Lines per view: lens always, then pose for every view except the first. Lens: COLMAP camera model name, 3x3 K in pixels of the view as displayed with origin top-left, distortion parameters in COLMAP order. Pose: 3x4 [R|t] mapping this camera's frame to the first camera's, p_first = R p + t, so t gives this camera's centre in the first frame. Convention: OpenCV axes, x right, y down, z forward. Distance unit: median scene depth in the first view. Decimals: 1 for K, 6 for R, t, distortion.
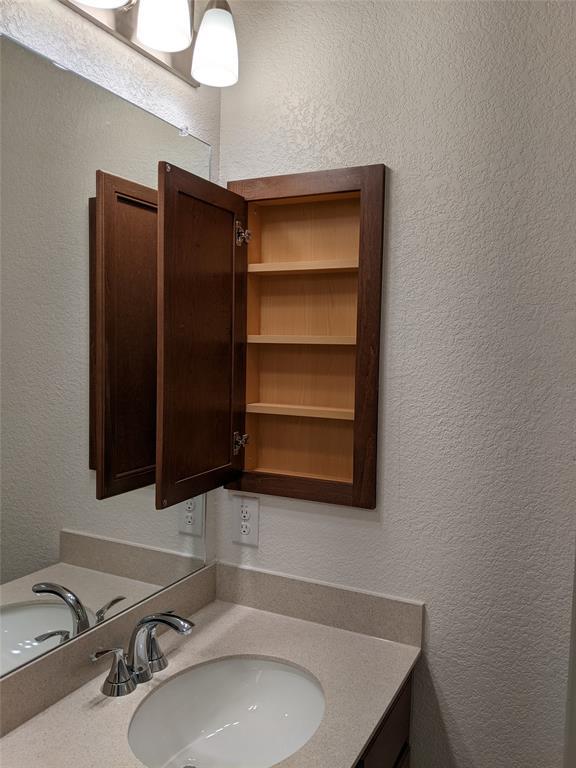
lens RADIAL K [[610.3, 0, 288.1], [0, 610.3, 377.9], [0, 0, 1]] dist [0.086087, -0.154197]
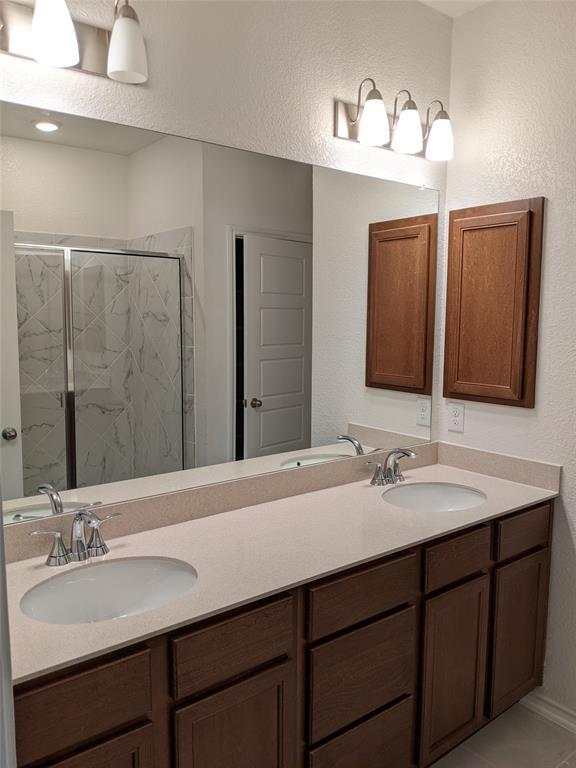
lens RADIAL K [[610.3, 0, 288.1], [0, 610.3, 377.9], [0, 0, 1]] dist [0.086087, -0.154197]
pose [[0.907021, 0.033712, -0.419733, 0.241743], [-0.012609, 0.998517, 0.052952, 0.055626], [0.420896, -0.042736, 0.906102, -0.780713]]
